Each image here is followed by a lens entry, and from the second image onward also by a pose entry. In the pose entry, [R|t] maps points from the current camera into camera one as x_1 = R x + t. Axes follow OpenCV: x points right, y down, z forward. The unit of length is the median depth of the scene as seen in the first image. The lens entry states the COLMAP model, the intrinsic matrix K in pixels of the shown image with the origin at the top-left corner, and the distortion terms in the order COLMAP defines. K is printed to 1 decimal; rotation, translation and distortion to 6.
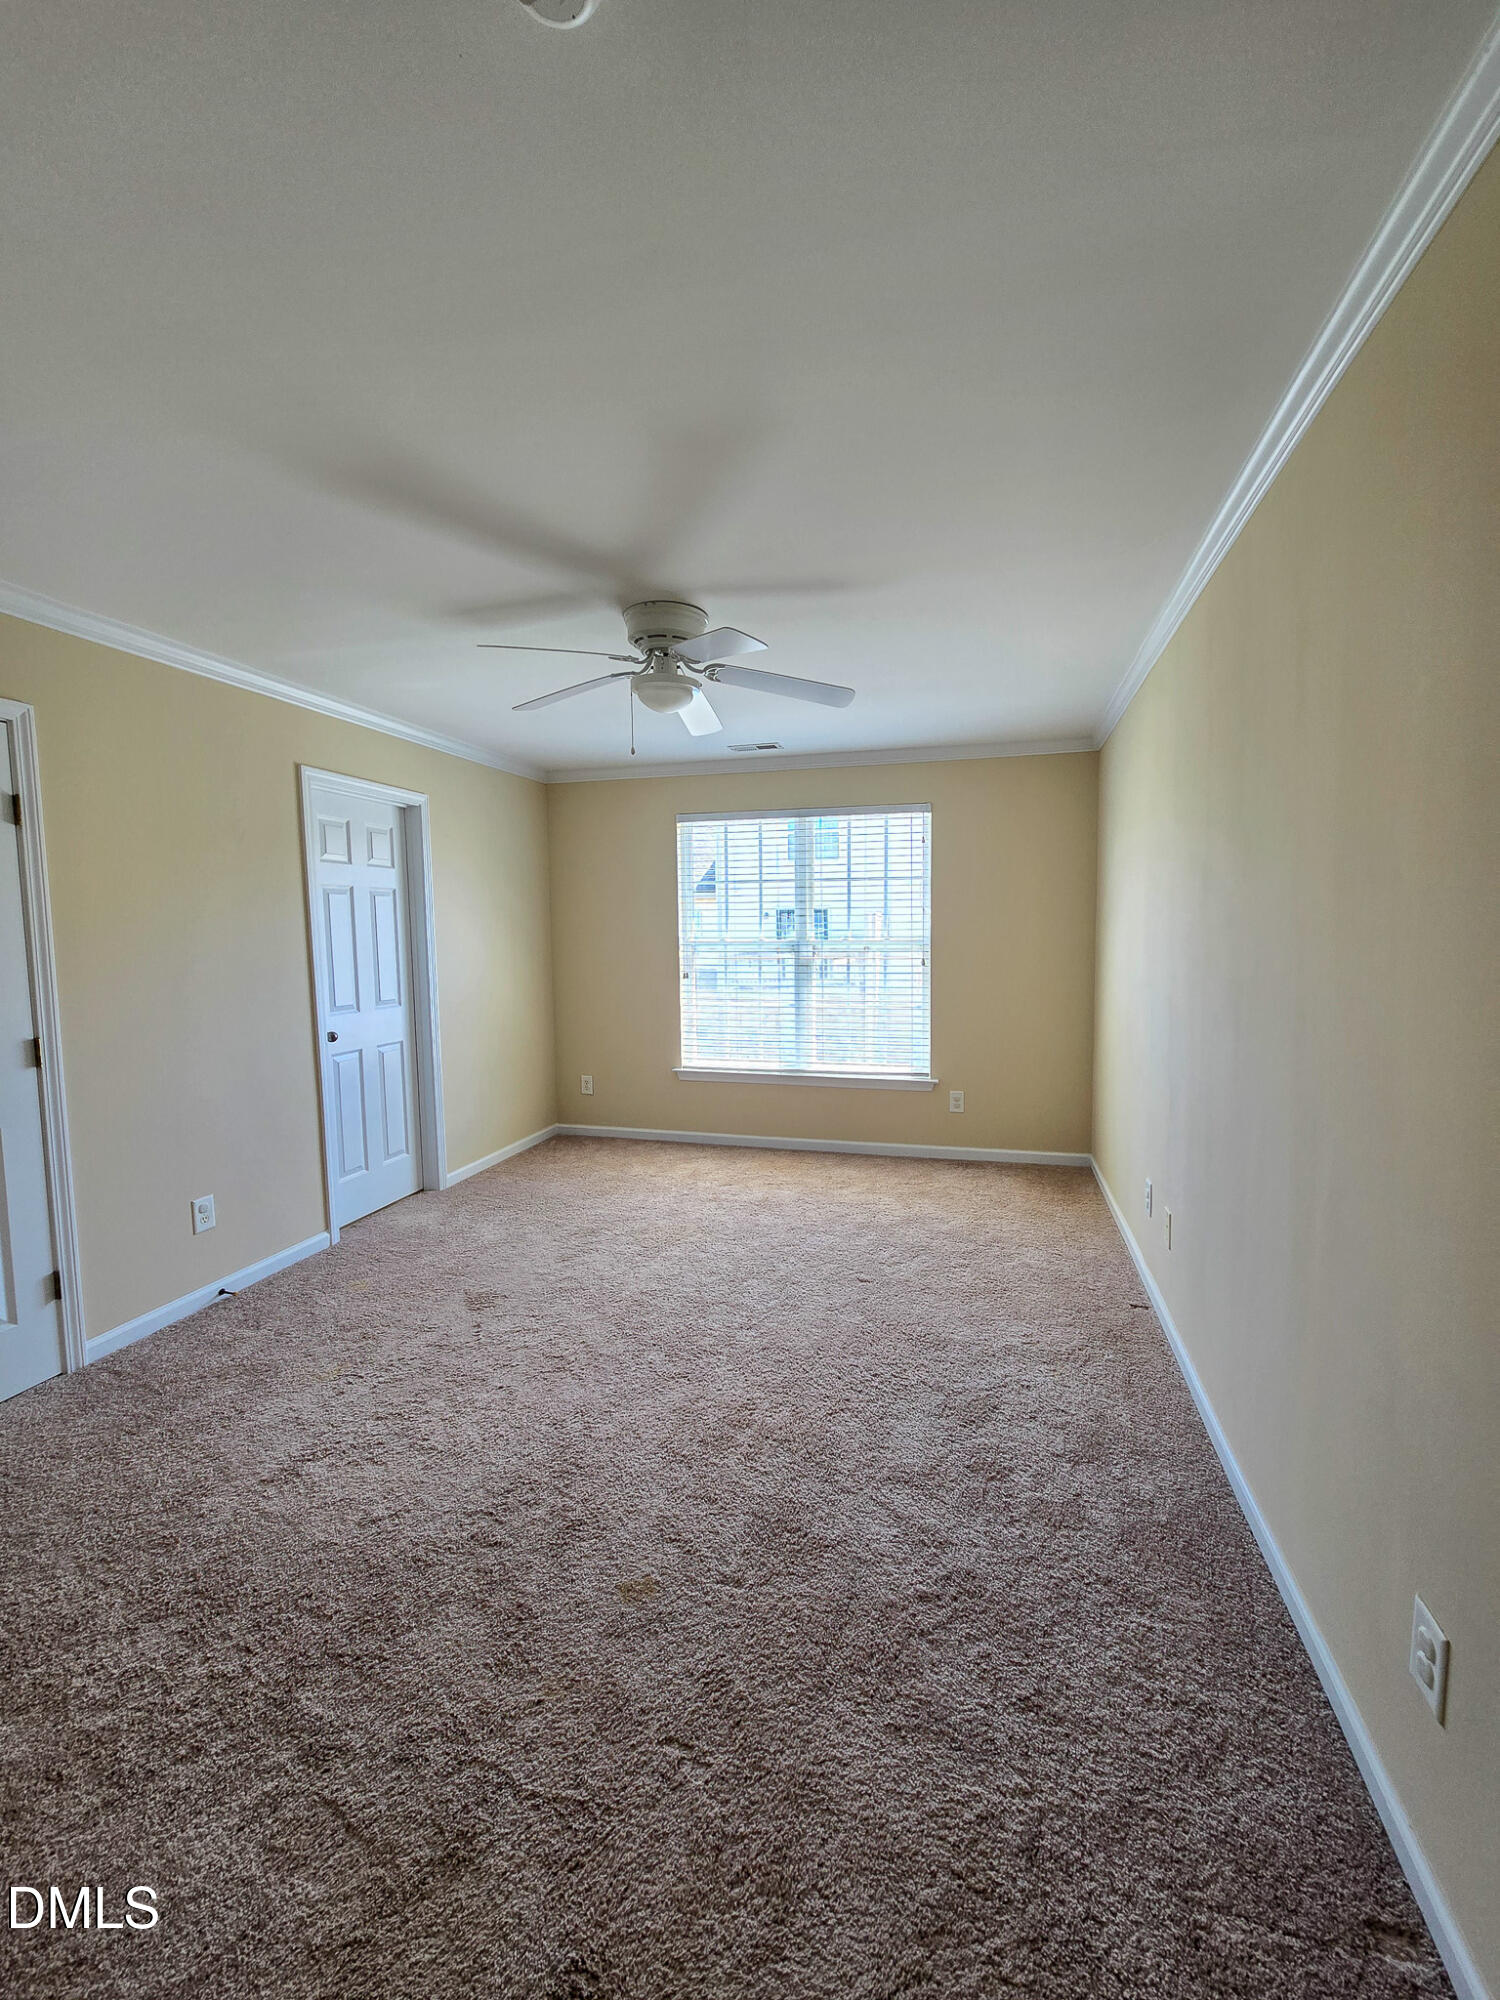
lens RADIAL K [[817.7, 0, 761.2], [0, 817.7, 994.1], [0, 0, 1]] dist [-0.001502, -0.000911]
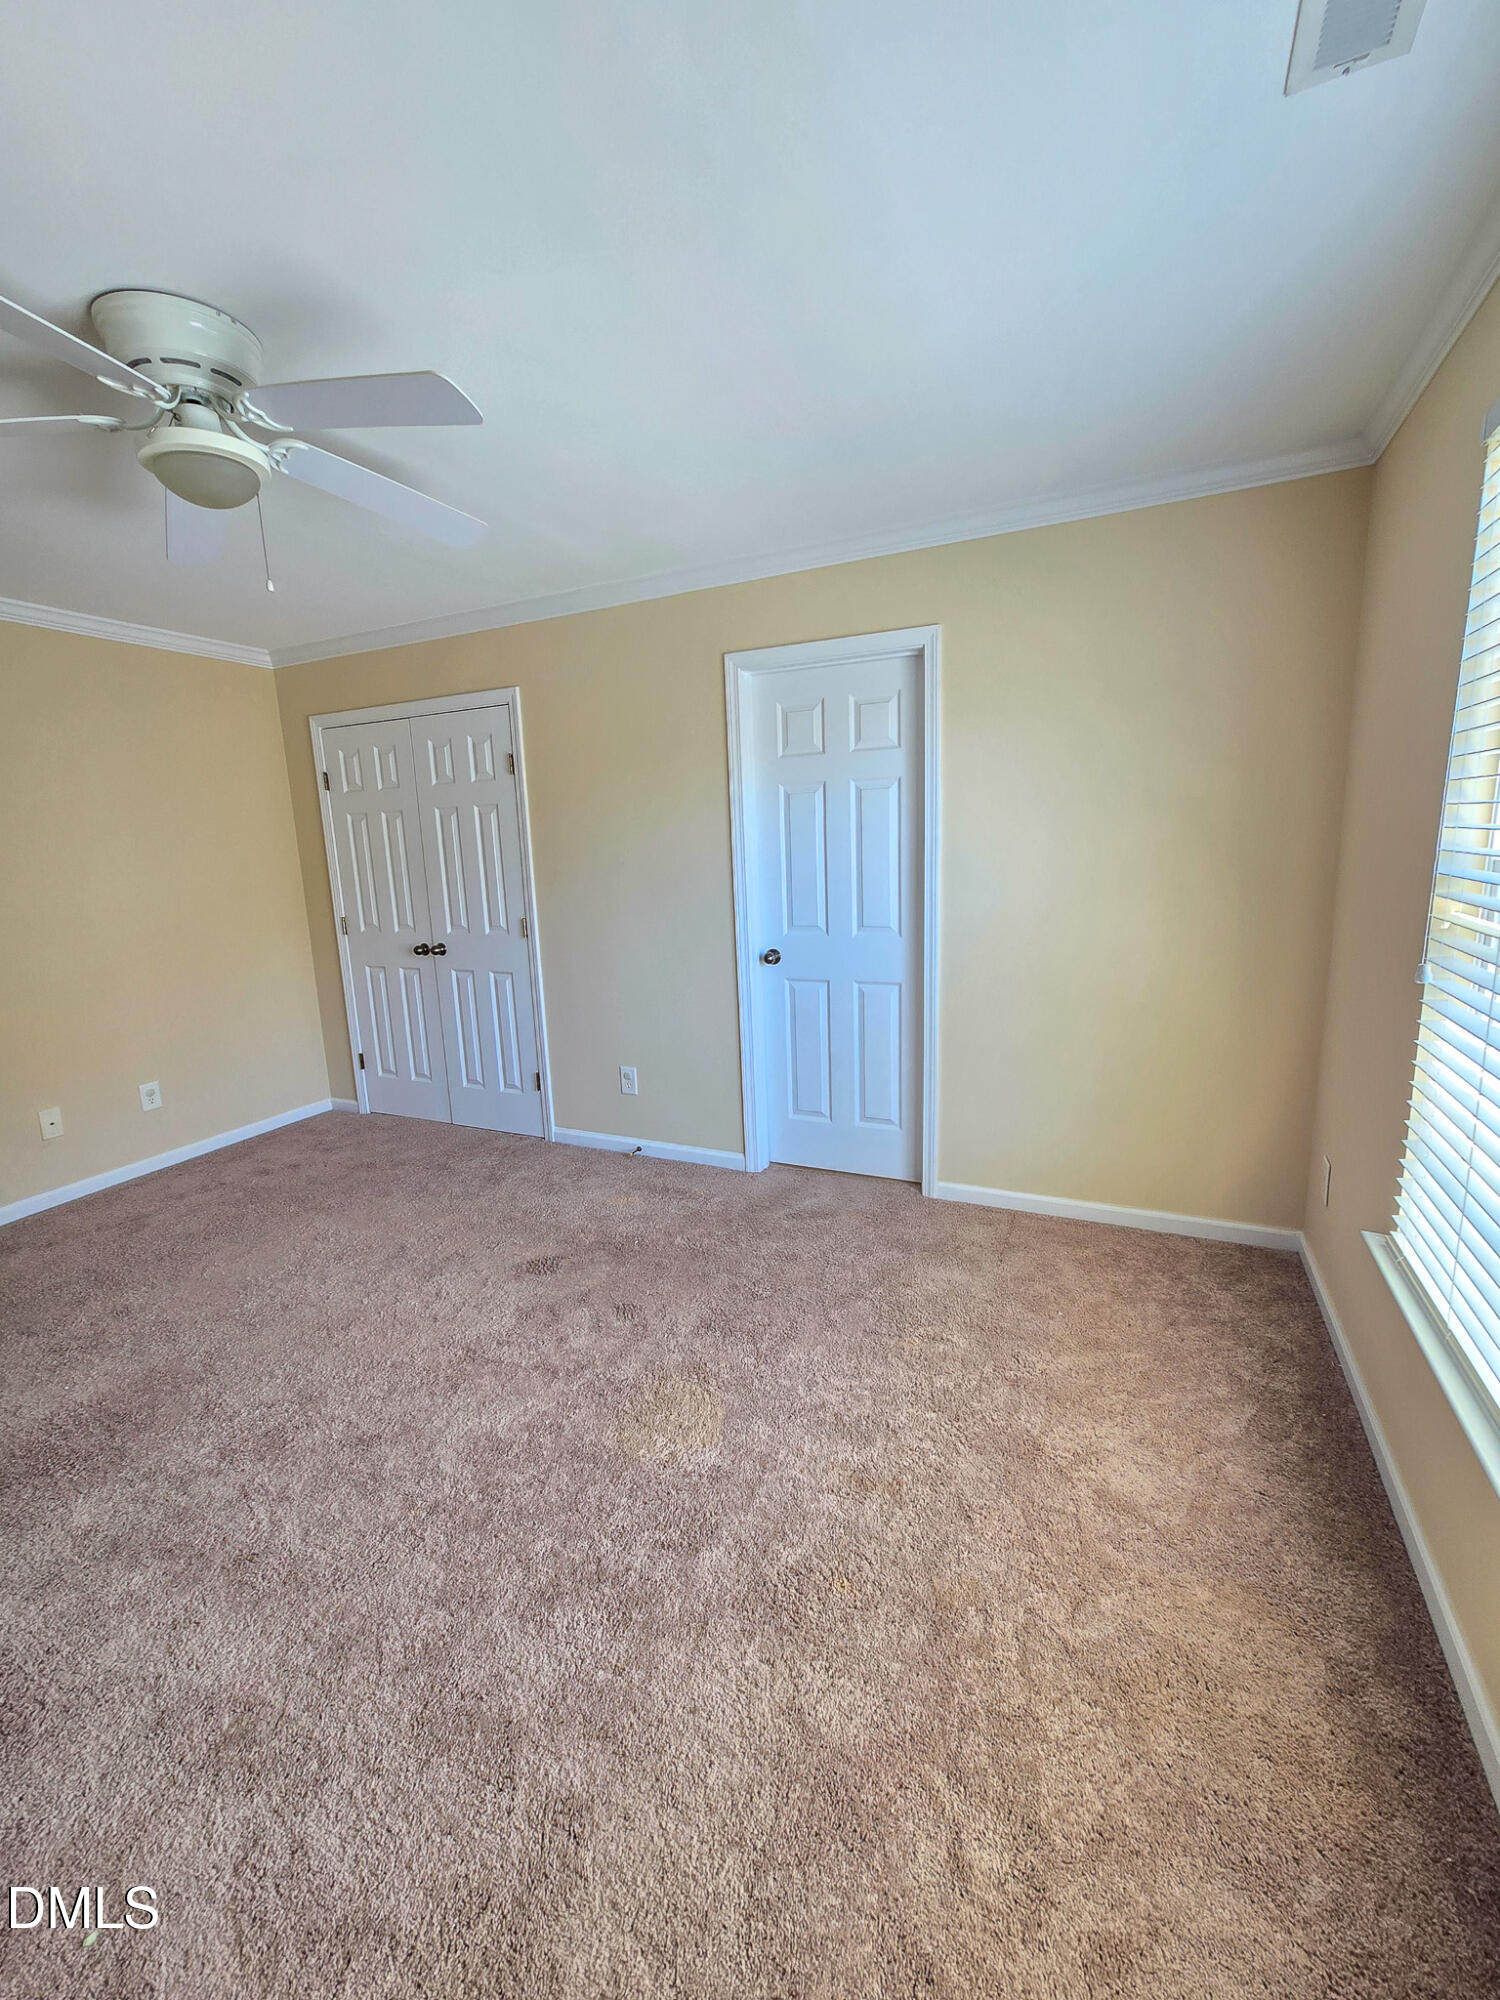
lens RADIAL K [[817.7, 0, 761.2], [0, 817.7, 994.1], [0, 0, 1]] dist [-0.001502, -0.000911]
pose [[-0.161140, 0.200664, -0.966317, 0.341553], [-0.043091, 0.976748, 0.210016, -0.093781], [0.985990, 0.075481, -0.148746, 1.091823]]
